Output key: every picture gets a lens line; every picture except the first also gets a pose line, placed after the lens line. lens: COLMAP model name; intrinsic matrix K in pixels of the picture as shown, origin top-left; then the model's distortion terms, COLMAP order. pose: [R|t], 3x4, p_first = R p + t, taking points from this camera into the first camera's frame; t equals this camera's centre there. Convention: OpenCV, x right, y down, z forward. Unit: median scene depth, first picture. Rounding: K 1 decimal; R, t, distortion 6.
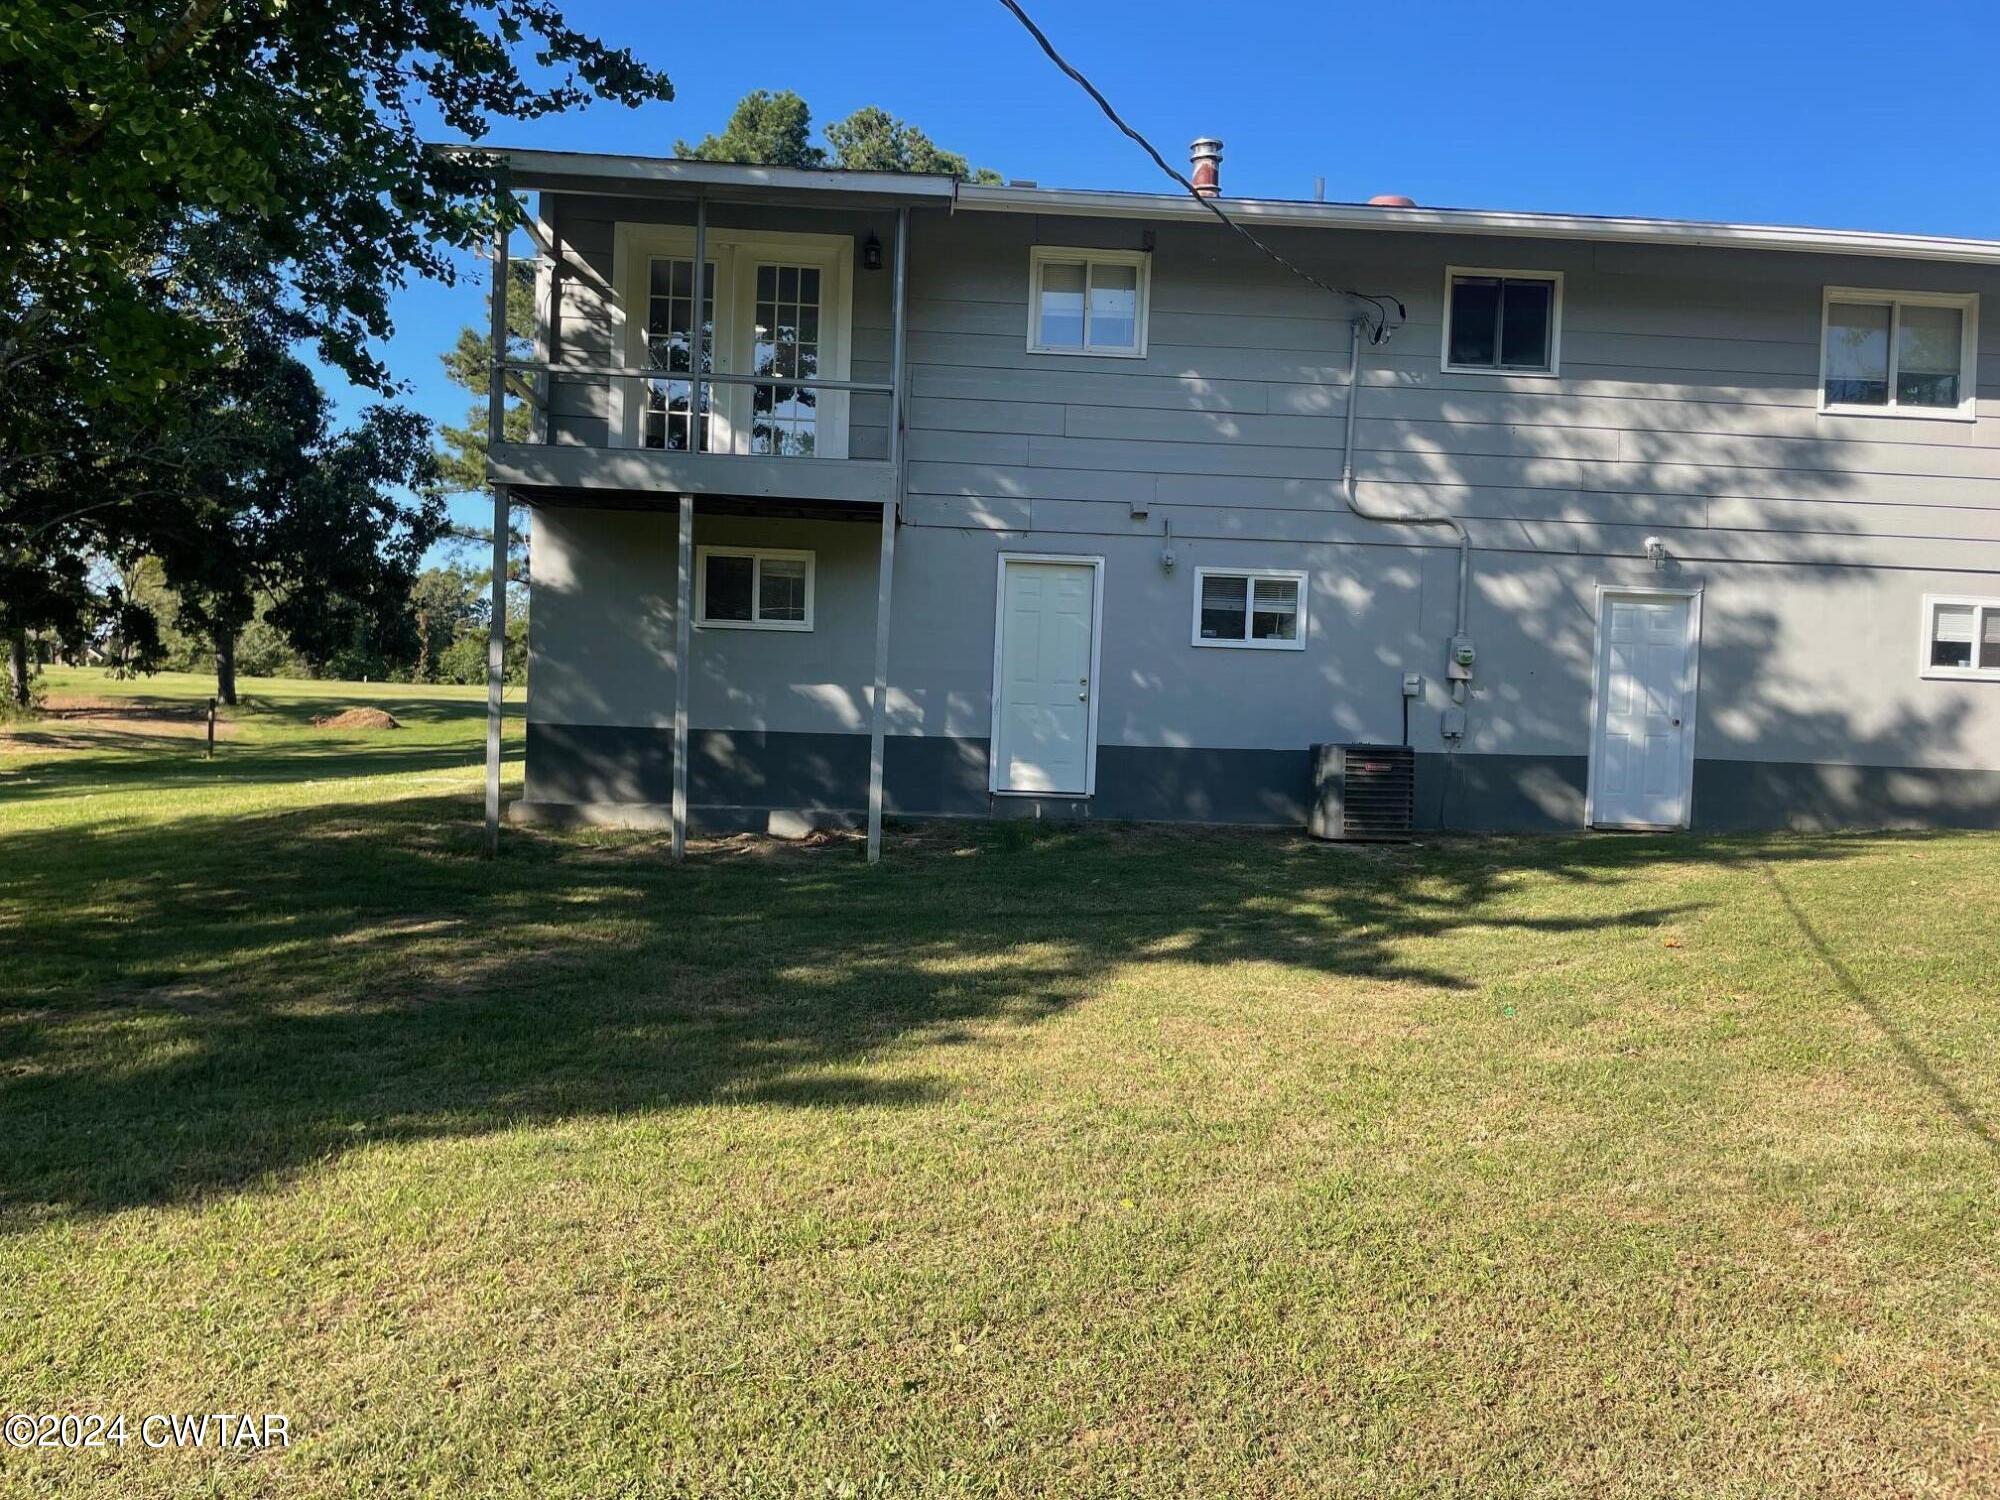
lens RADIAL K [[1419.1, 0, 935.0], [0, 1419.1, 748.6], [0, 0, 1]] dist [0.124441, -0.196821]
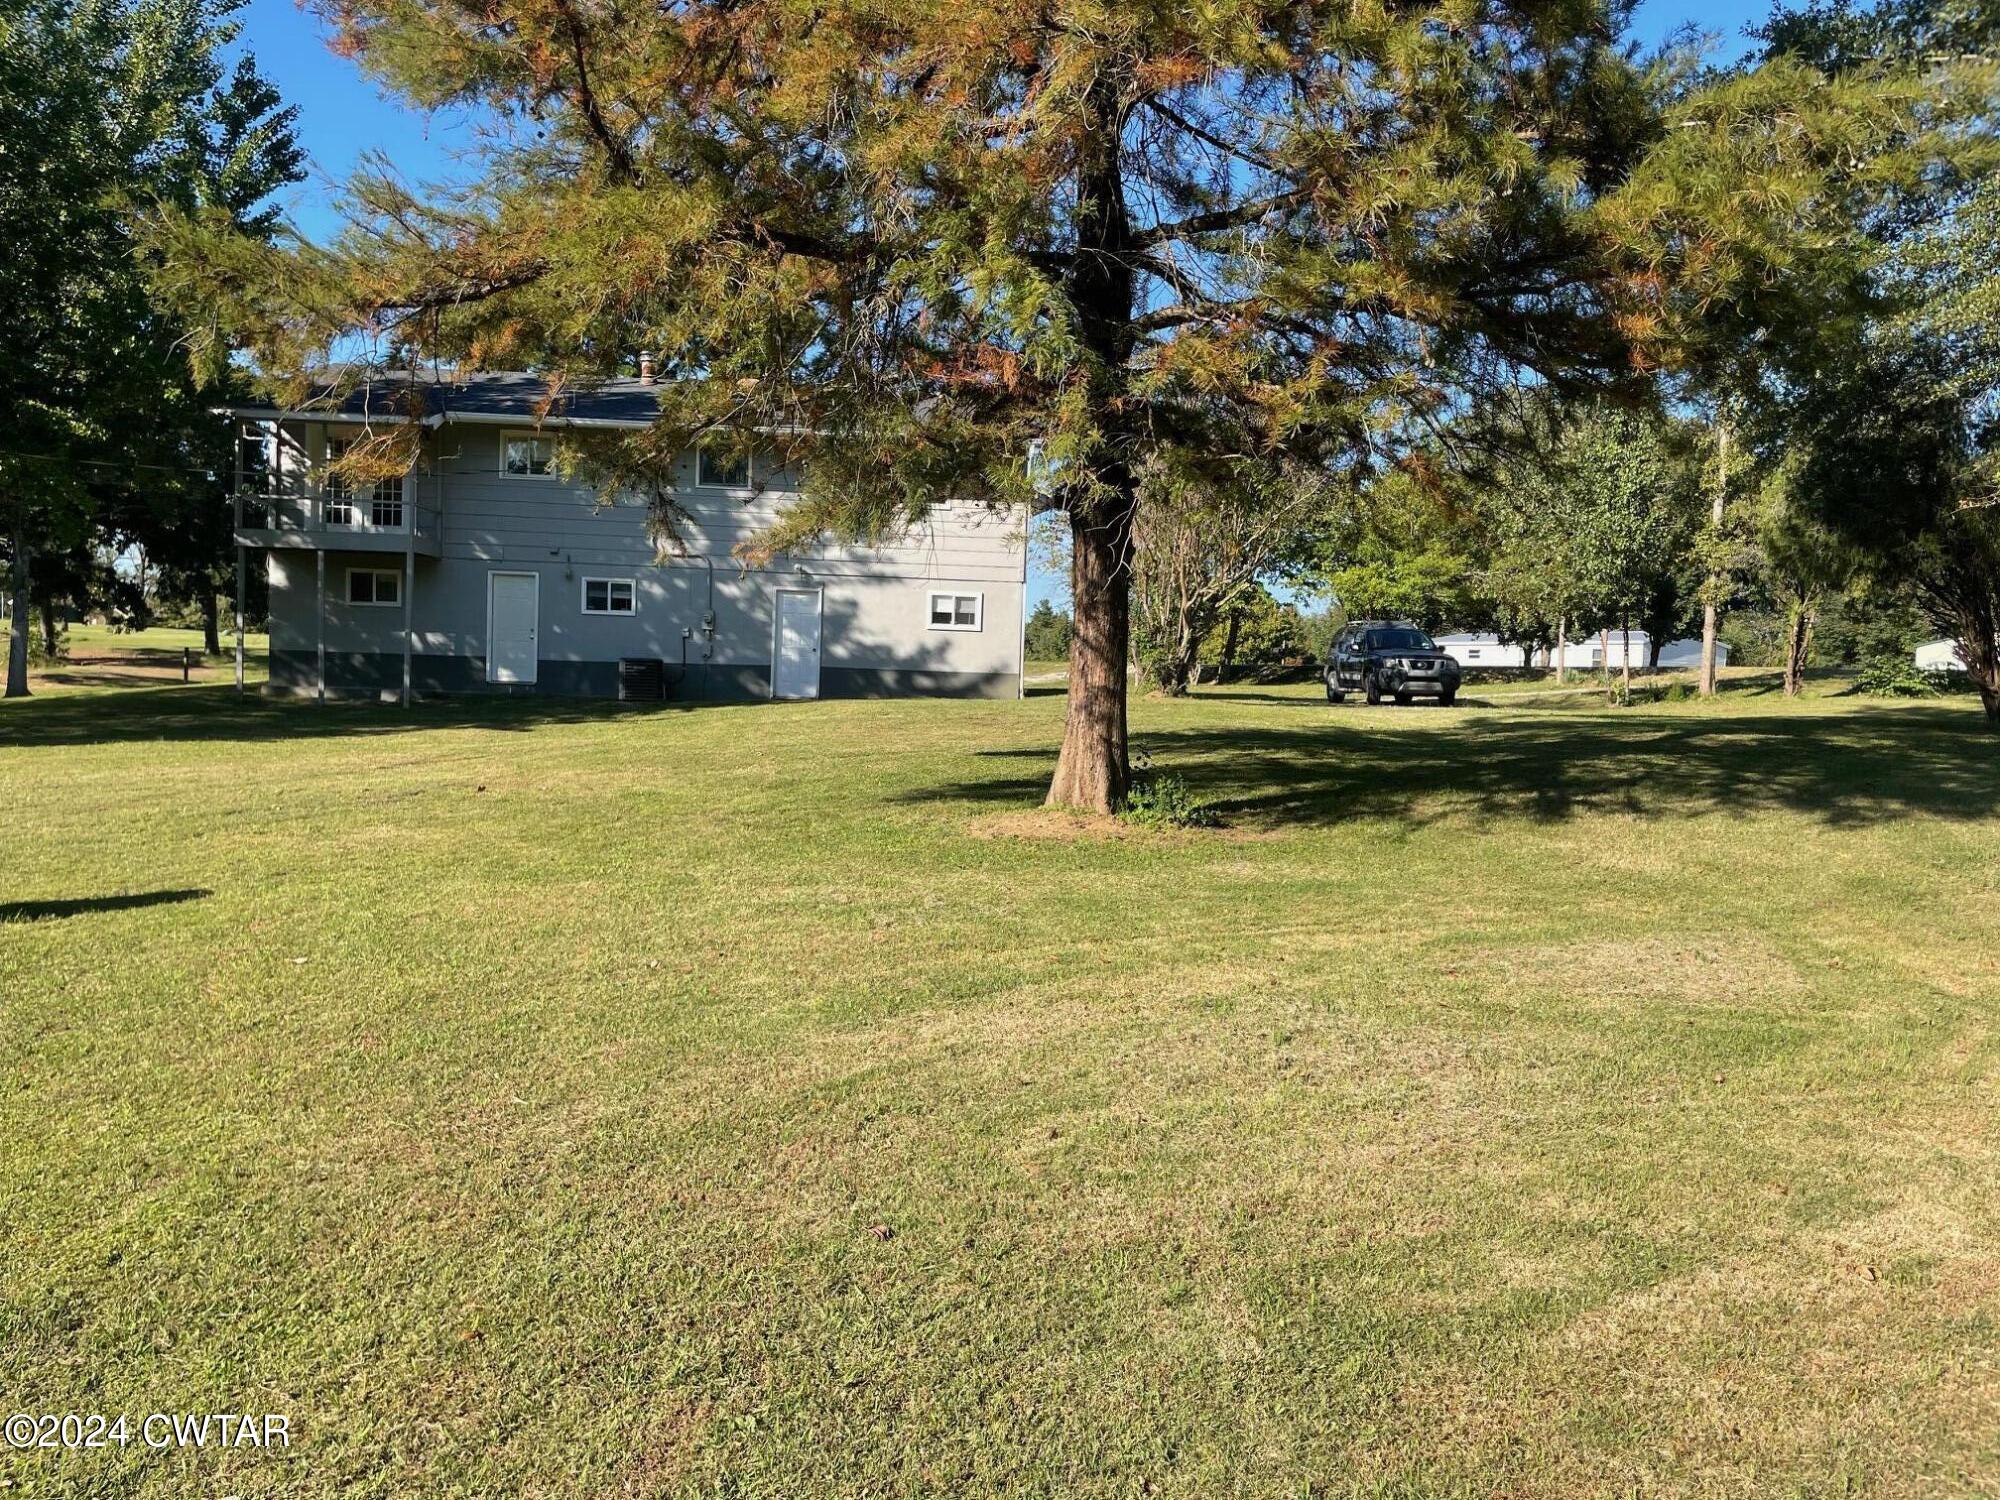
lens RADIAL K [[1524.9, 0, 997.9], [0, 1524.9, 737.8], [0, 0, 1]] dist [0.088205, -0.122054]
pose [[0.999832, 0.000171, -0.018335, 0.838267], [0.000121, 0.999873, 0.015924, 0.076954], [0.018335, -0.015924, 0.999705, -1.287366]]
